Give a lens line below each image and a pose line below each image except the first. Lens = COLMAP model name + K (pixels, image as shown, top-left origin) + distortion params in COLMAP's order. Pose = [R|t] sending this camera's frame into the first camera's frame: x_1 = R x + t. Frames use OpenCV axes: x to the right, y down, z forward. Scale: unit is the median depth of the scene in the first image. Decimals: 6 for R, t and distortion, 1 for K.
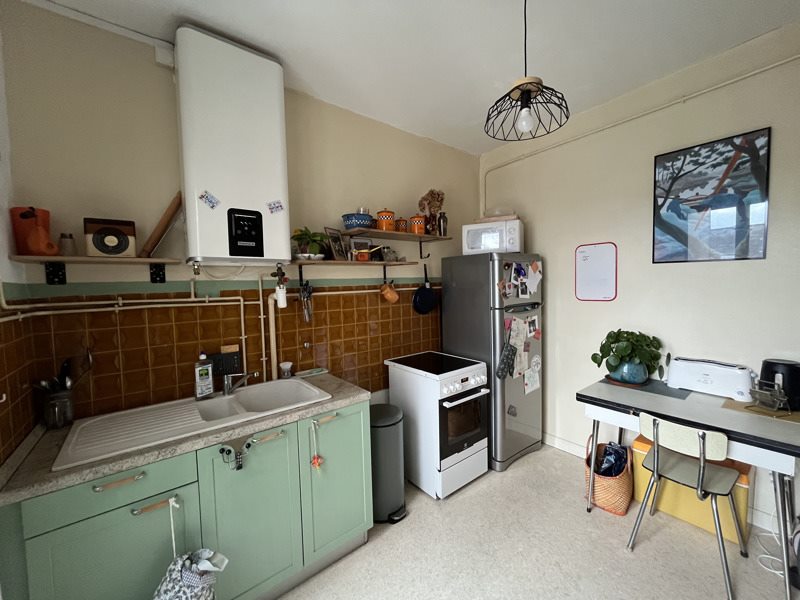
lens RADIAL K [[321.3, 0, 398.9], [0, 321.3, 301.7], [0, 0, 1]] dist [-0.003524, -0.000213]
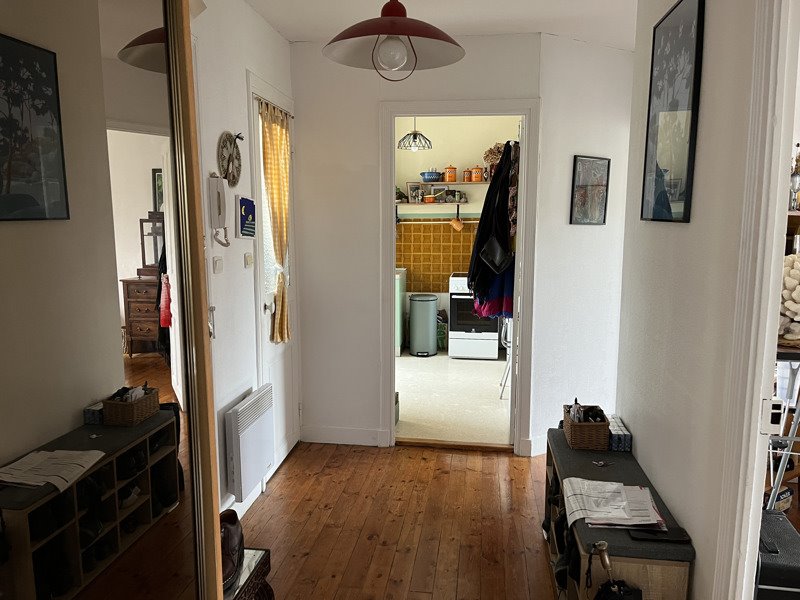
lens RADIAL K [[602.1, 0, 399.8], [0, 602.1, 301.3], [0, 0, 1]] dist [0.000611, -0.000014]
pose [[0.702610, 0.124498, -0.700599, 1.773909], [-0.056414, 0.991222, 0.119567, 0.006722], [0.709335, -0.044486, 0.703466, -1.102305]]
